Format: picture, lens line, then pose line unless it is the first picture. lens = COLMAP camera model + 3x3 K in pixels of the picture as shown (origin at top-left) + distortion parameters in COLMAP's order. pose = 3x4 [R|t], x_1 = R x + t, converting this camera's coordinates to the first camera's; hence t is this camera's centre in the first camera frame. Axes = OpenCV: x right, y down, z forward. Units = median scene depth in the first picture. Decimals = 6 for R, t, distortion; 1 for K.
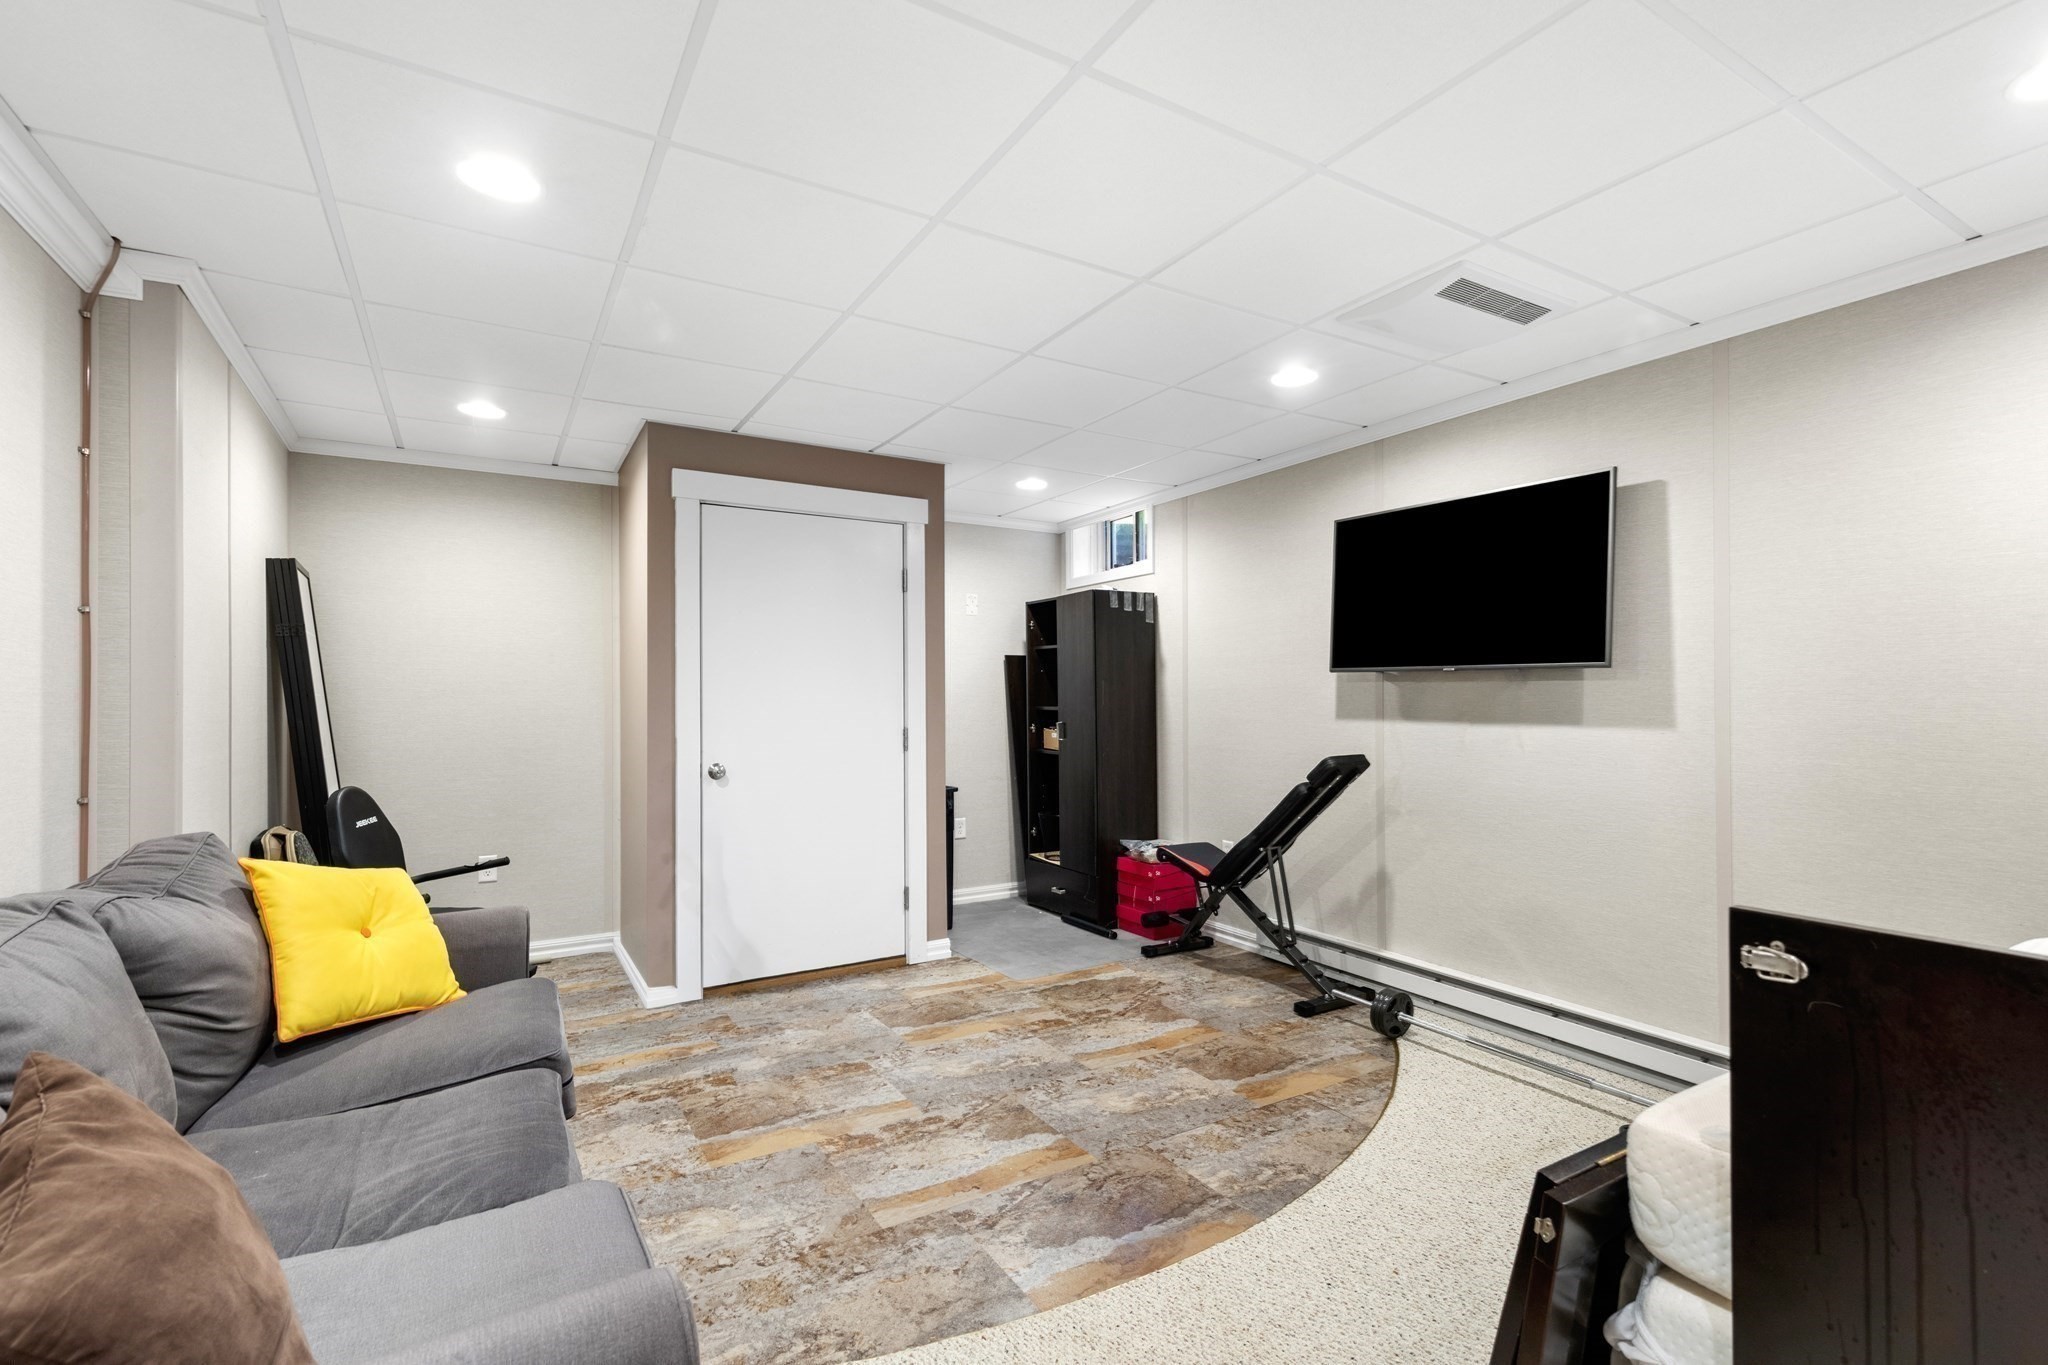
lens RADIAL K [[934.4, 0, 1030.2], [0, 934.4, 693.9], [0, 0, 1]] dist [0.016479, -0.011495]
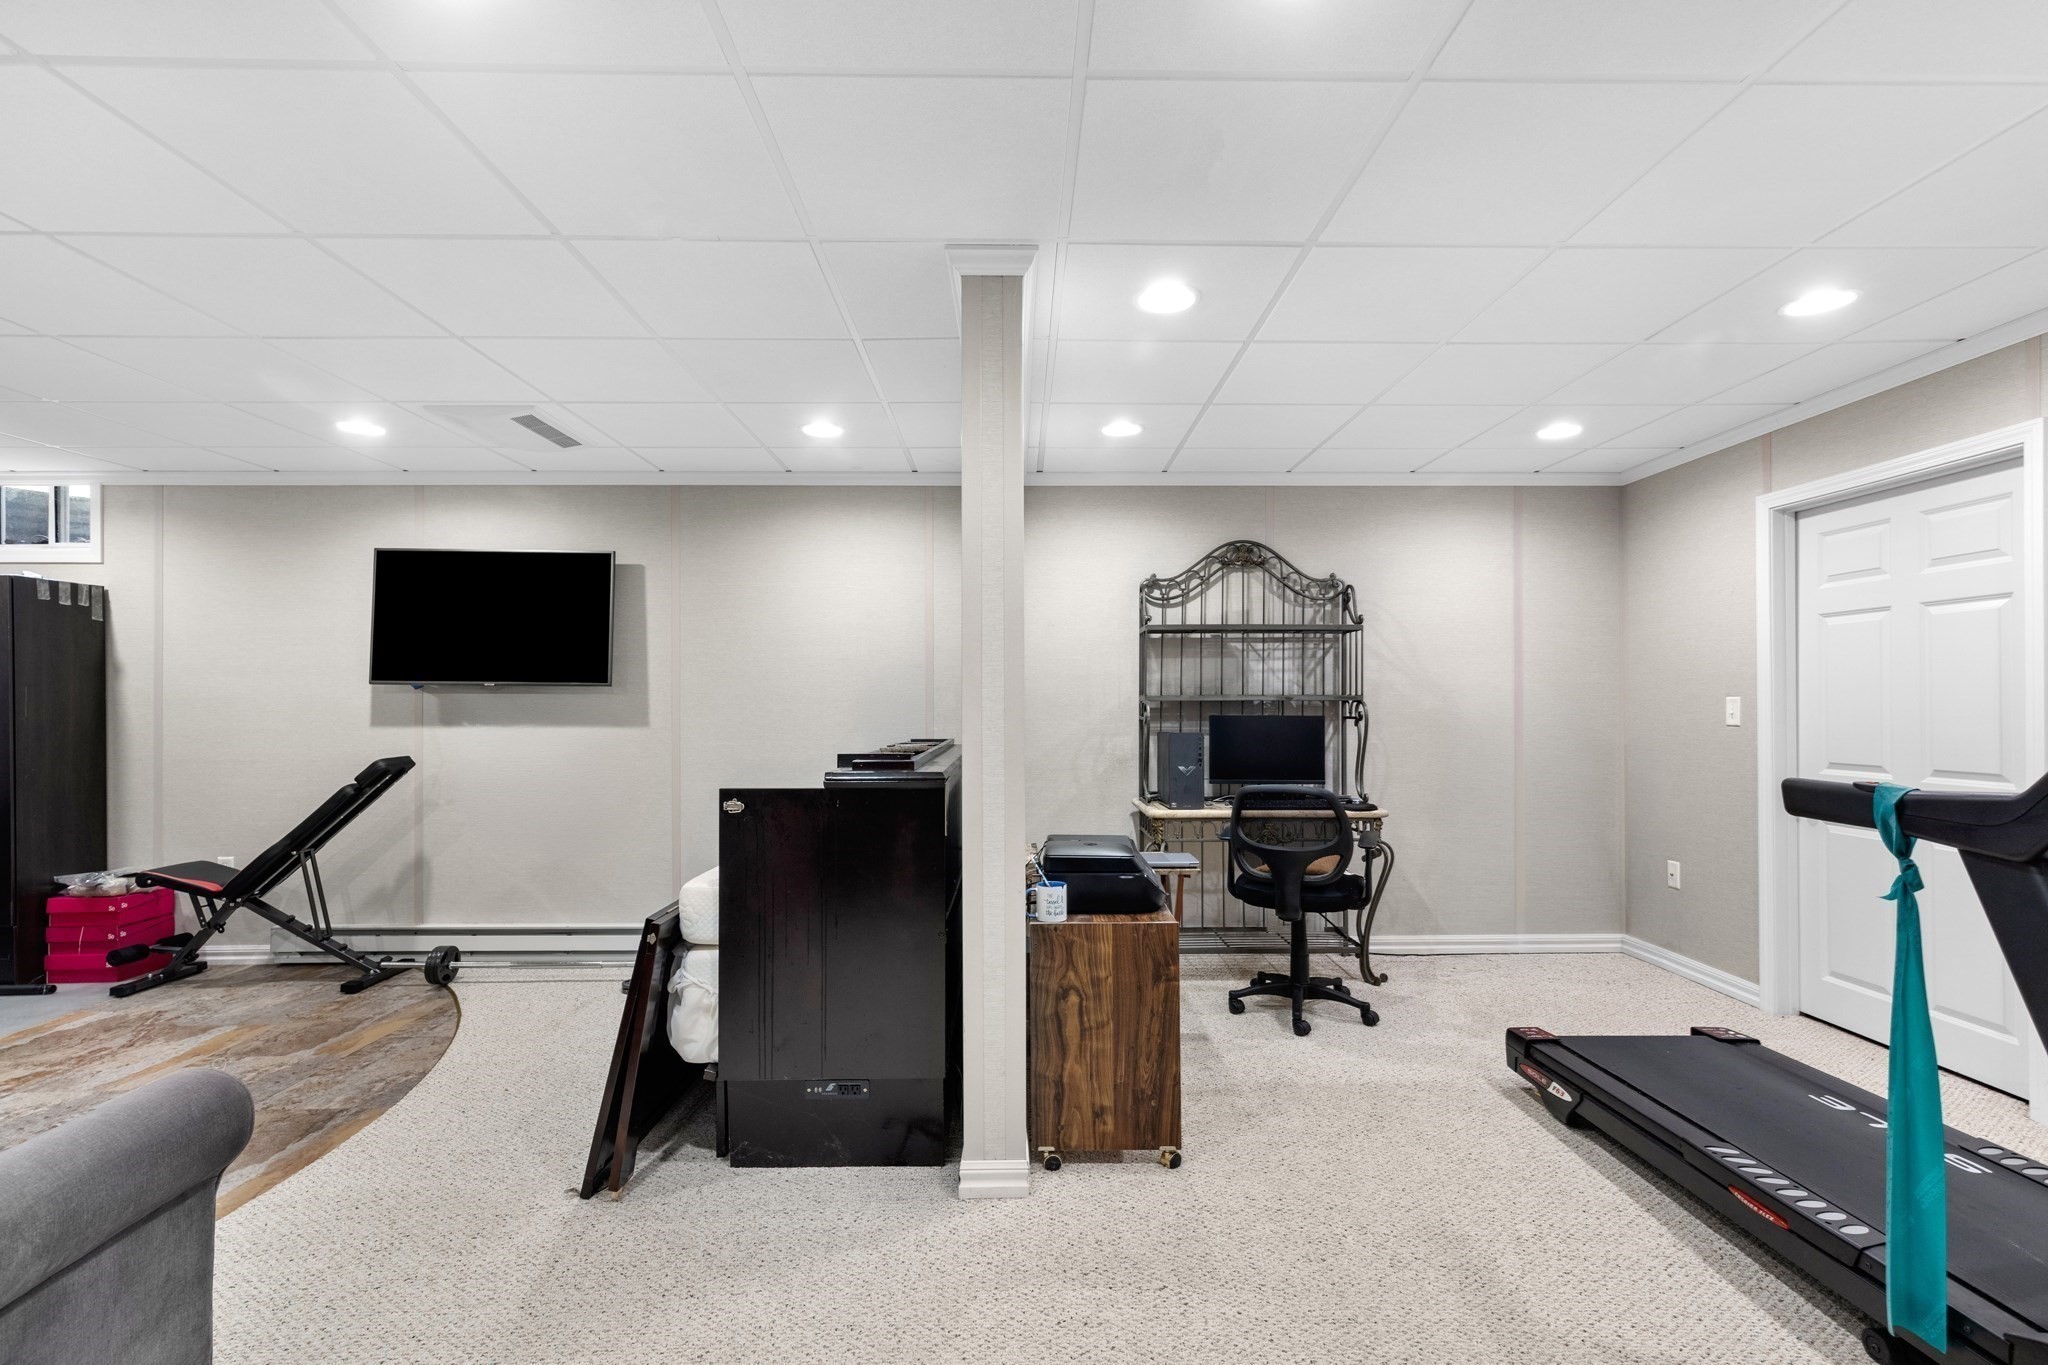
lens RADIAL K [[934.4, 0, 1030.2], [0, 934.4, 693.9], [0, 0, 1]] dist [0.016479, -0.011495]
pose [[0.509639, 0.008686, 0.860344, -0.253764], [-0.001681, 0.999957, -0.009099, -0.003041], [-0.860387, 0.003191, 0.509632, -0.256617]]
